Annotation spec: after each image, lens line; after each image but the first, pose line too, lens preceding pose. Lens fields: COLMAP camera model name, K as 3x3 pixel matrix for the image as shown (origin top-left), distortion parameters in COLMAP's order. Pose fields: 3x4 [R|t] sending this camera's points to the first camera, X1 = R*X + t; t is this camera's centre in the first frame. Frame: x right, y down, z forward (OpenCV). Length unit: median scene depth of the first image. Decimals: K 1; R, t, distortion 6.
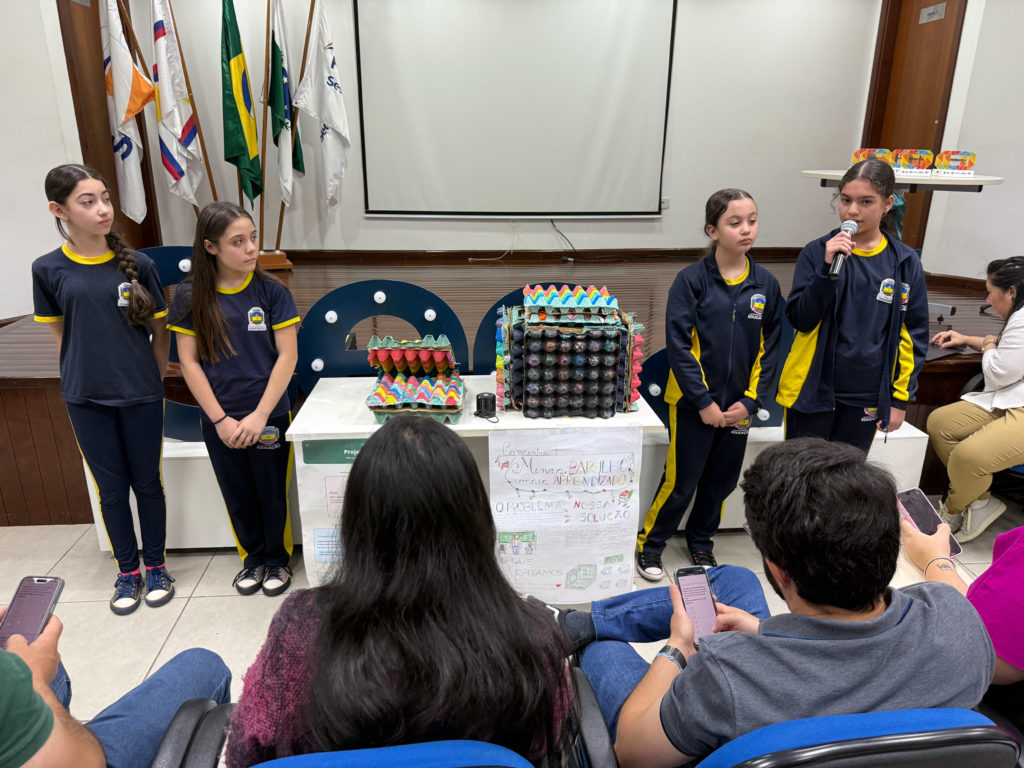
lens RADIAL K [[725.1, 0, 507.8], [0, 725.1, 391.4], [0, 0, 1]] dist [0.036303, -0.059582]
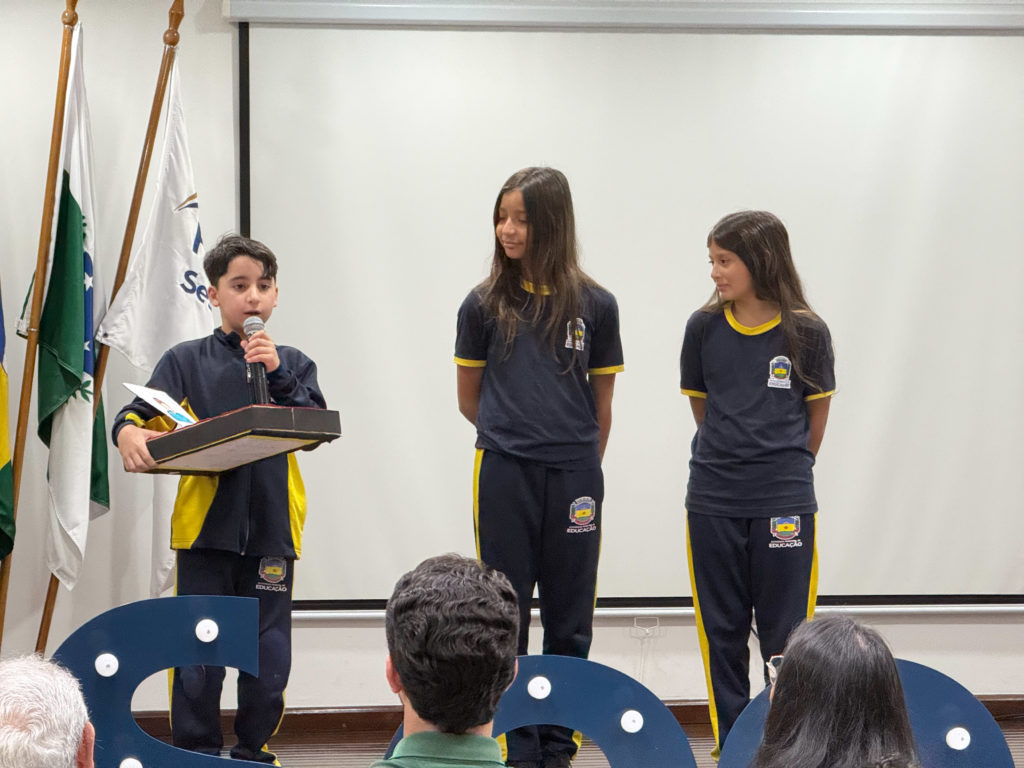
lens RADIAL K [[3497.5, 0, 514.0], [0, 3497.5, 385.1], [0, 0, 1]] dist [0.212560, 0.000000]
pose [[0.997687, -0.011300, 0.067034, -0.204512], [0.033221, 0.941369, -0.335739, 0.284240], [-0.059309, 0.337190, 0.939567, -0.815265]]
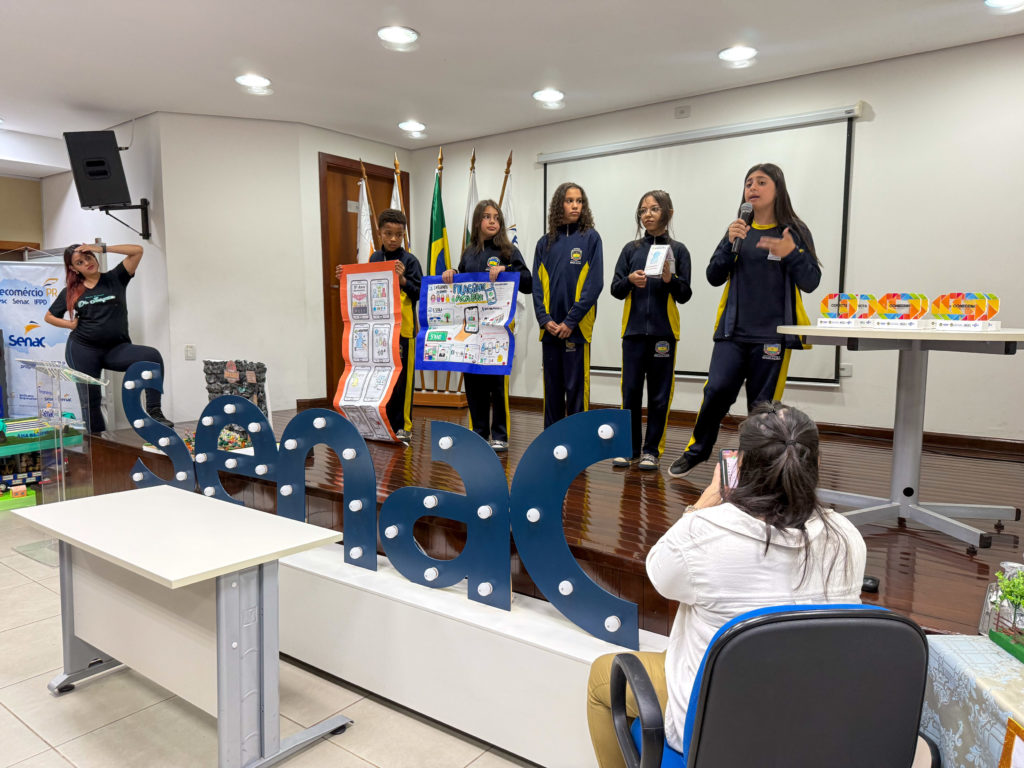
lens RADIAL K [[725.1, 0, 522.9], [0, 725.1, 400.2], [0, 0, 1]] dist [0.036303, -0.059582]
pose [[0.747495, 0.071402, -0.660419, 0.583477], [-0.215195, 0.966620, -0.139060, -0.045436], [0.628444, 0.246065, 0.737909, 0.220082]]
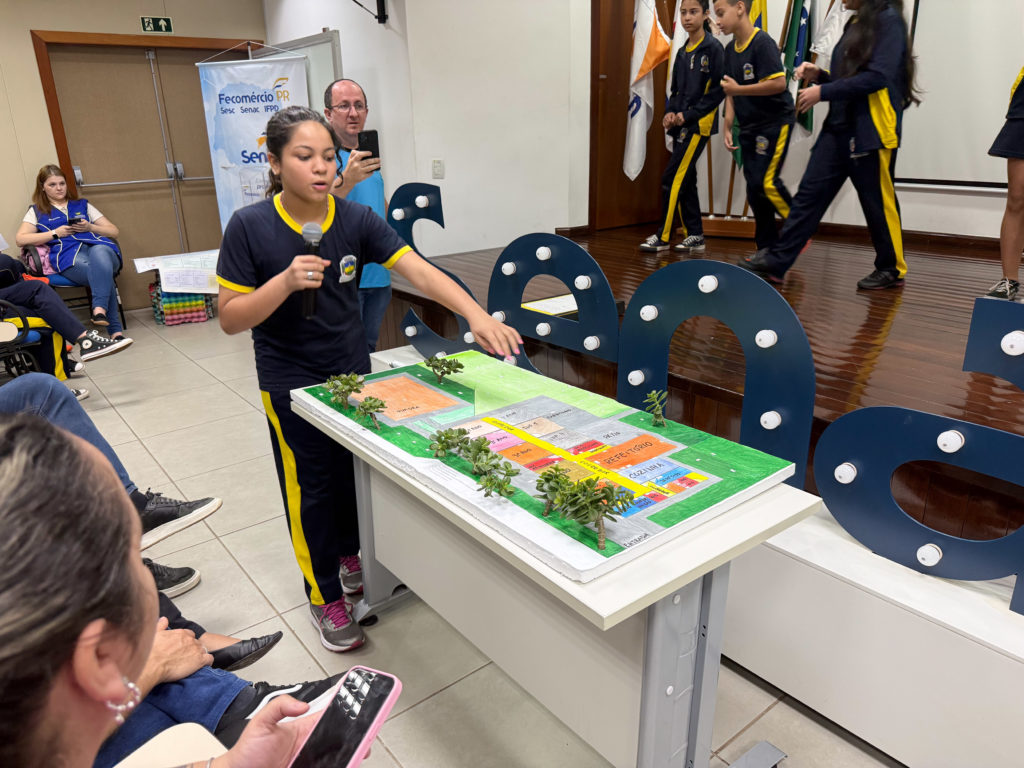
lens RADIAL K [[725.1, 0, 509.0], [0, 725.1, 393.9], [0, 0, 1]] dist [0.036303, -0.059582]
pose [[0.550629, 0.269229, -0.790142, 0.306399], [-0.247794, 0.956612, 0.153271, -0.051589], [0.797124, 0.111397, 0.593451, 0.262271]]
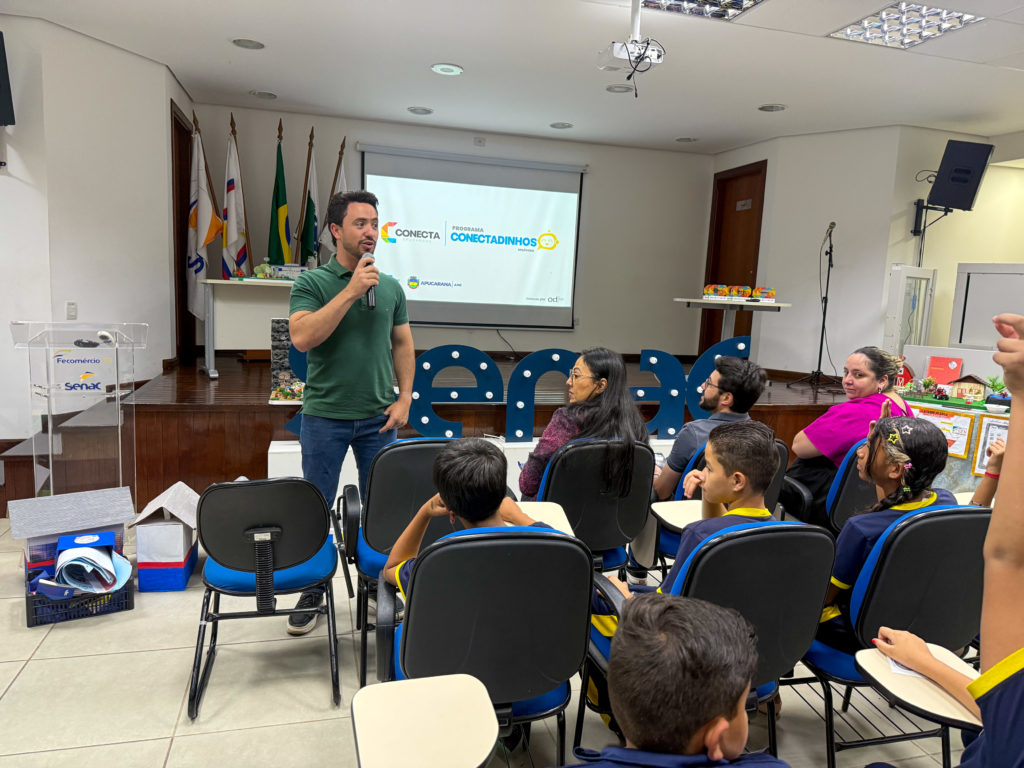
lens RADIAL K [[725.1, 0, 517.7], [0, 725.1, 390.1], [0, 0, 1]] dist [0.036303, -0.059582]
pose [[0.979917, 0.008328, 0.199232, -0.204769], [0.028702, 0.982832, -0.182255, 0.144933], [-0.197330, 0.184313, 0.962855, -0.347122]]
